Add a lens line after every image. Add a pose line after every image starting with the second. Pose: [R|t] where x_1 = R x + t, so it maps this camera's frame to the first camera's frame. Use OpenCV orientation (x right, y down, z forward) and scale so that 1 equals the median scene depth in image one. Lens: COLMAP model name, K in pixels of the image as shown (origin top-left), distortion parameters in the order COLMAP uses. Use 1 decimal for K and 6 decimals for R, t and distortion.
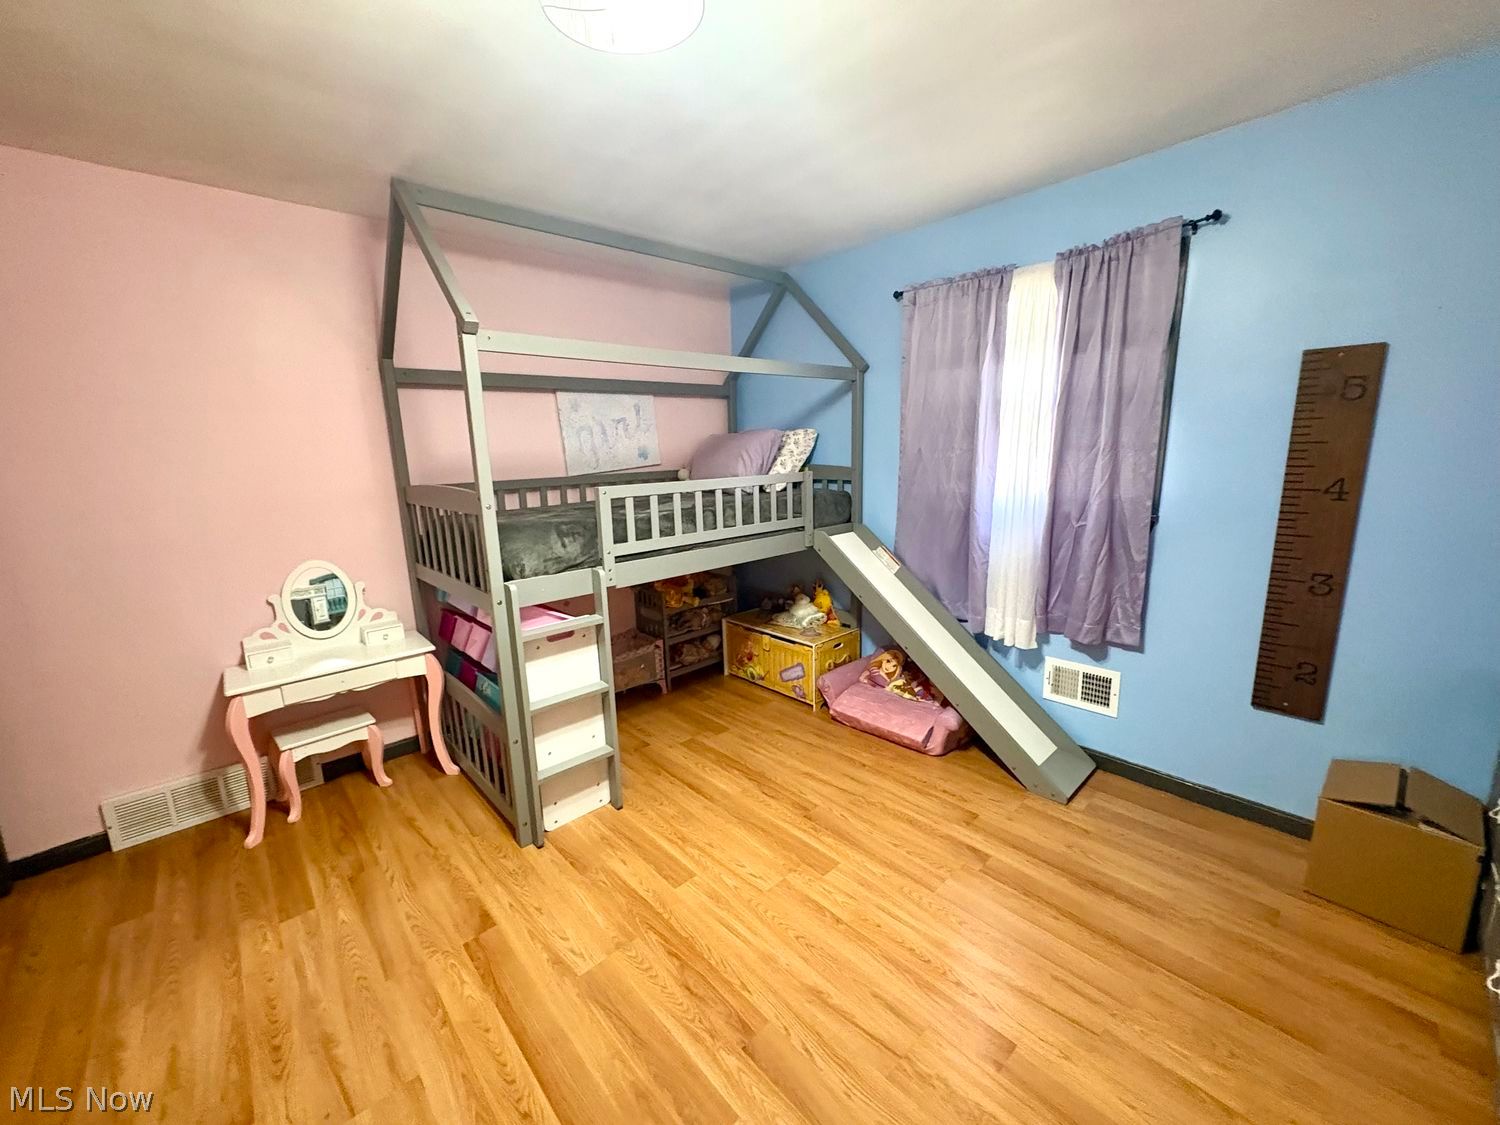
lens RADIAL K [[596.8, 0, 751.1], [0, 596.8, 565.4], [0, 0, 1]] dist [0.000037, 0.000000]
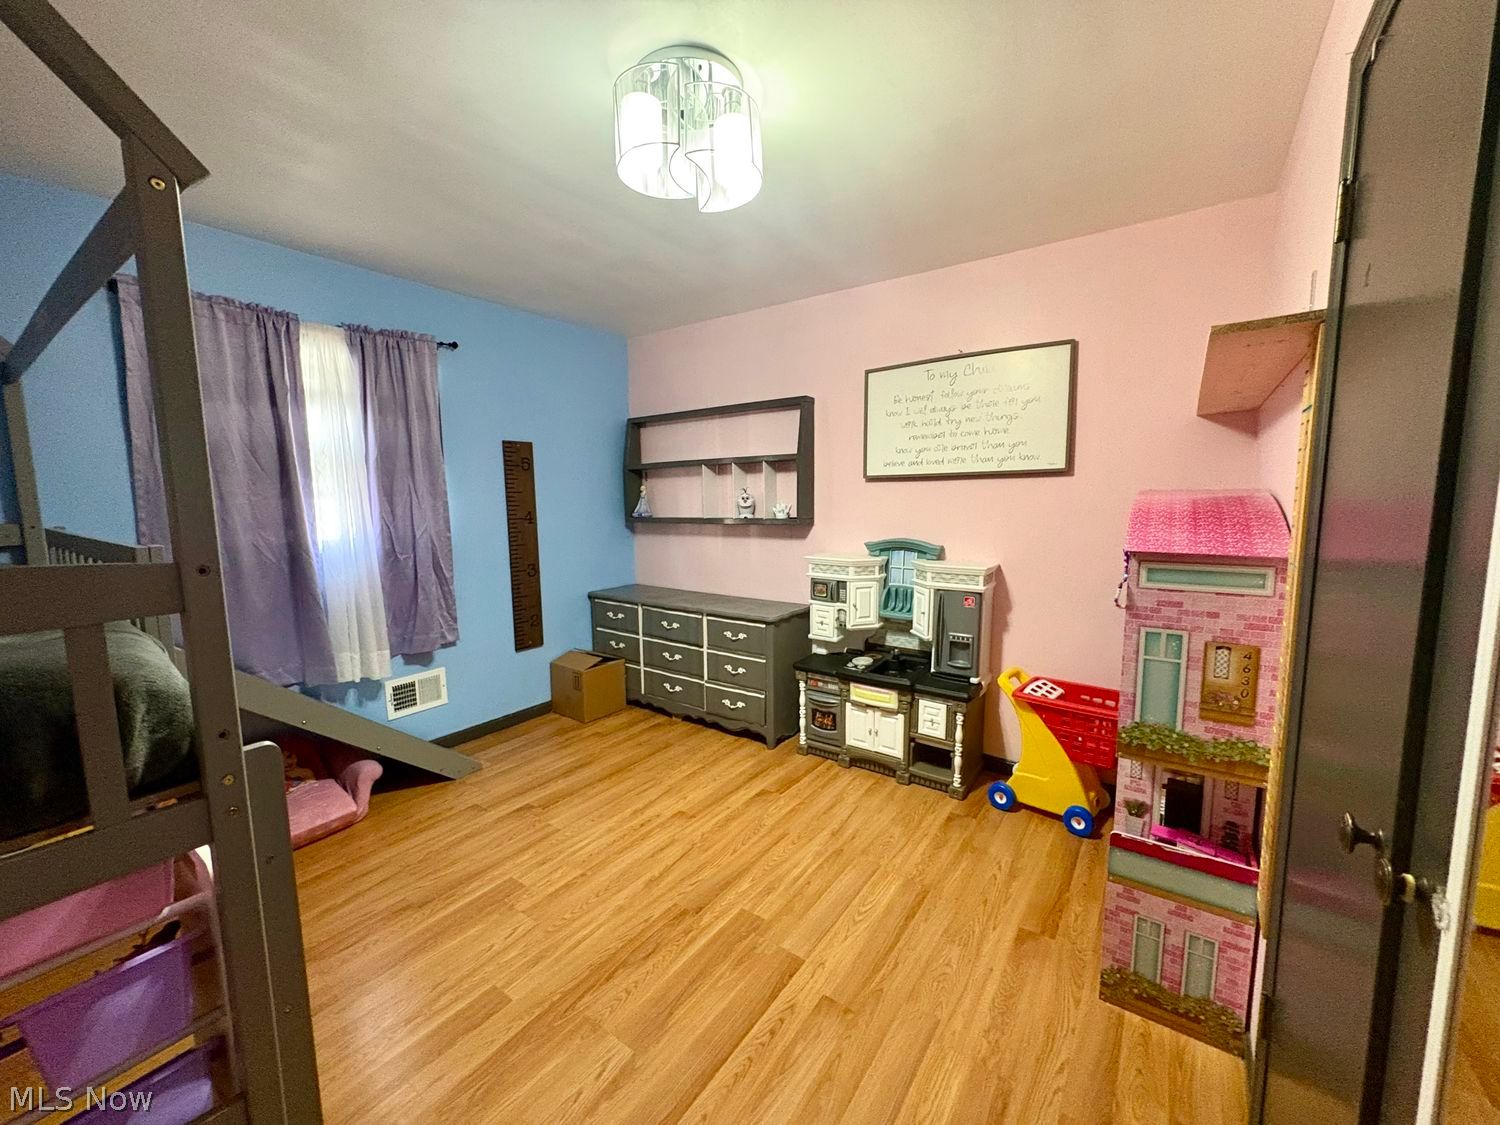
lens RADIAL K [[596.8, 0, 753.5], [0, 596.8, 562.8], [0, 0, 1]] dist [0.000037, 0.000000]
pose [[-0.211310, -0.088470, 0.973407, -0.896691], [0.205415, 0.969634, 0.132719, -0.085067], [-0.955590, 0.227997, -0.186721, 0.654837]]
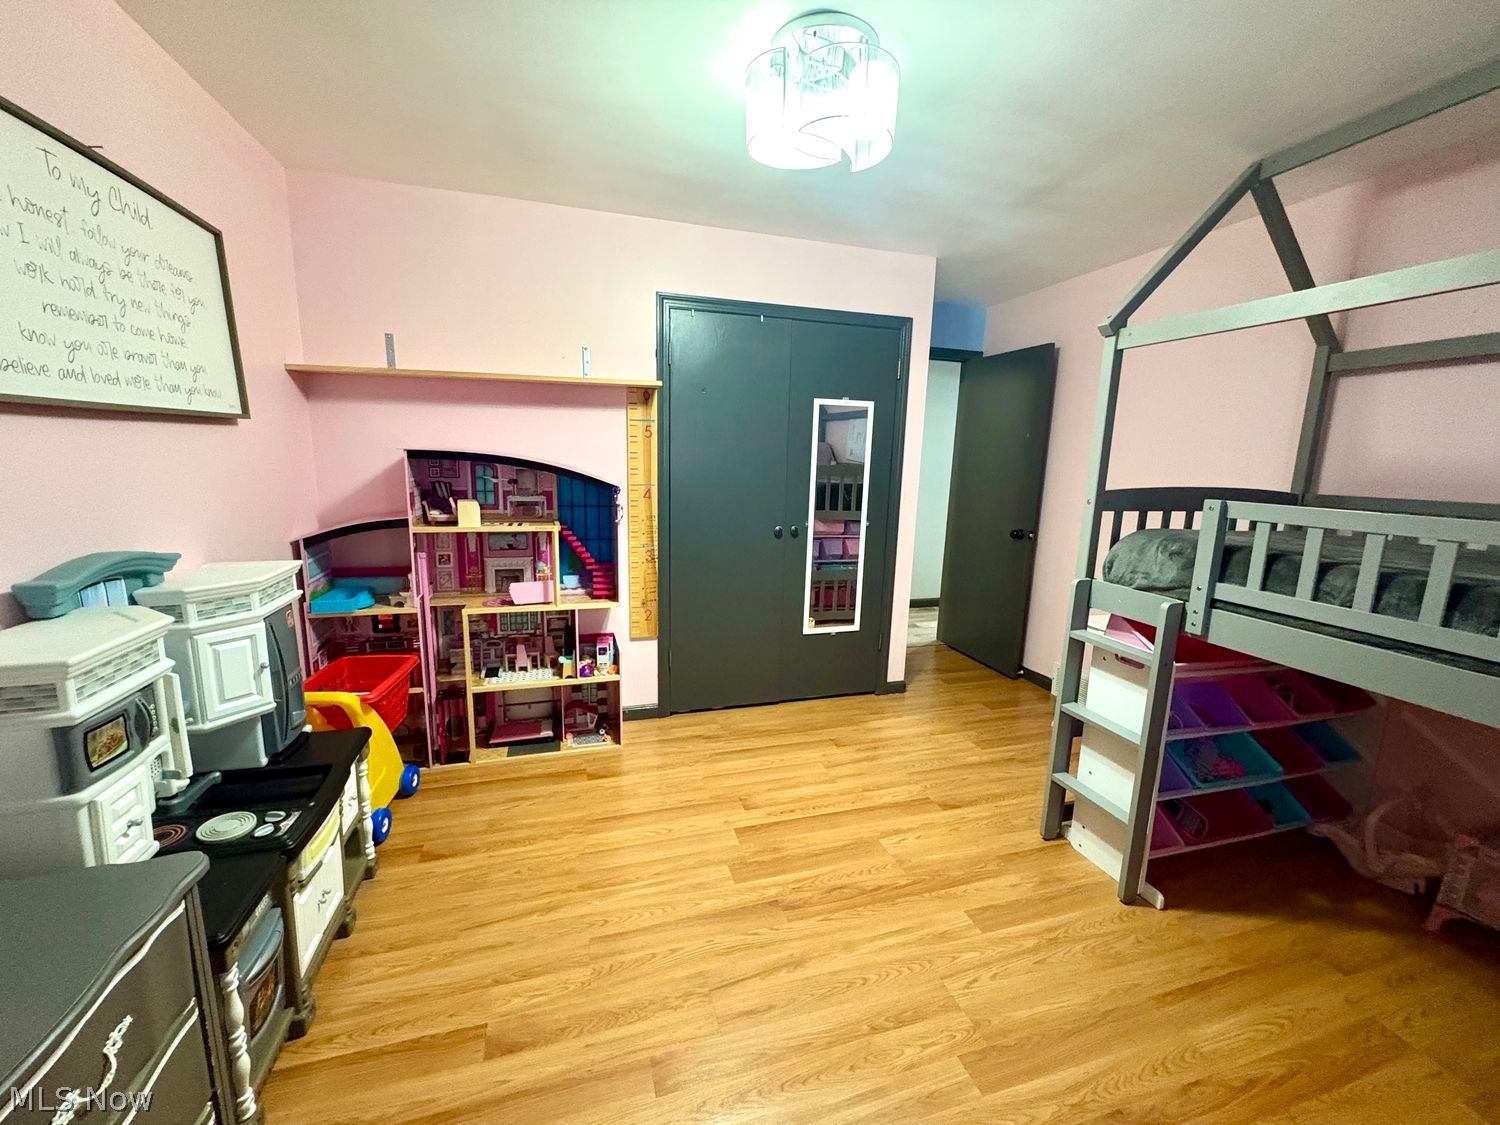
lens RADIAL K [[596.8, 0, 747.1], [0, 596.8, 560.8], [0, 0, 1]] dist [0.000037, 0.000000]
pose [[-0.438735, 0.171879, -0.882026, 0.716083], [-0.190164, 0.941549, 0.278069, -0.166078], [0.878265, 0.289728, -0.380406, 0.844699]]
